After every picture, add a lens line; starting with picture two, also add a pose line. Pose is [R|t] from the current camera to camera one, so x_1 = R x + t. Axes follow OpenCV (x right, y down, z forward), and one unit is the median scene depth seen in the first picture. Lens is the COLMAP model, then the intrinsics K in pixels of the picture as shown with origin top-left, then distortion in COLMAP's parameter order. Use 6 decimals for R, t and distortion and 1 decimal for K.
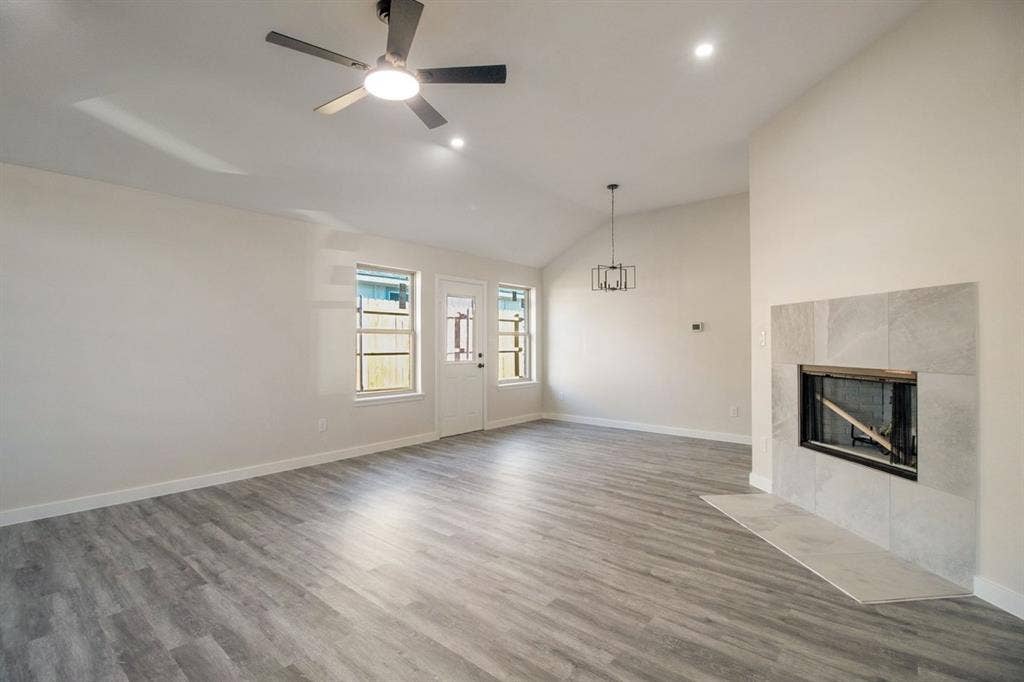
lens RADIAL K [[491.2, 0, 510.6], [0, 491.2, 332.4], [0, 0, 1]] dist [-0.006699, -0.007791]
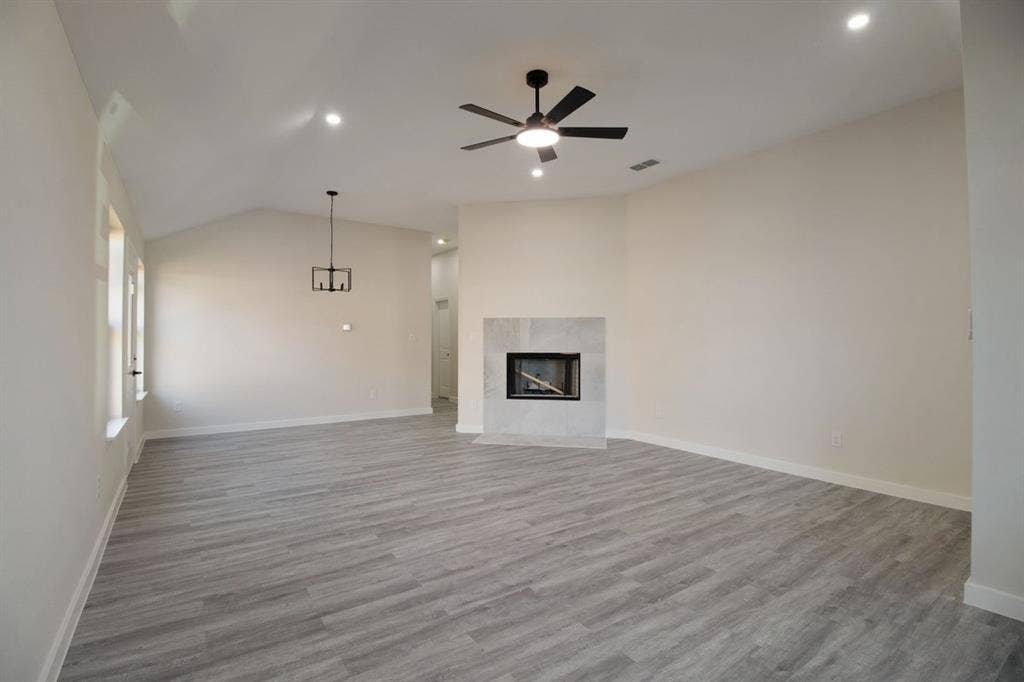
lens RADIAL K [[491.2, 0, 506.2], [0, 491.2, 344.4], [0, 0, 1]] dist [-0.006699, -0.007791]
pose [[0.235002, -0.006041, 0.971976, -1.243260], [-0.018321, 0.999776, 0.010643, 0.018080], [-0.971822, -0.020309, 0.234838, 0.651883]]
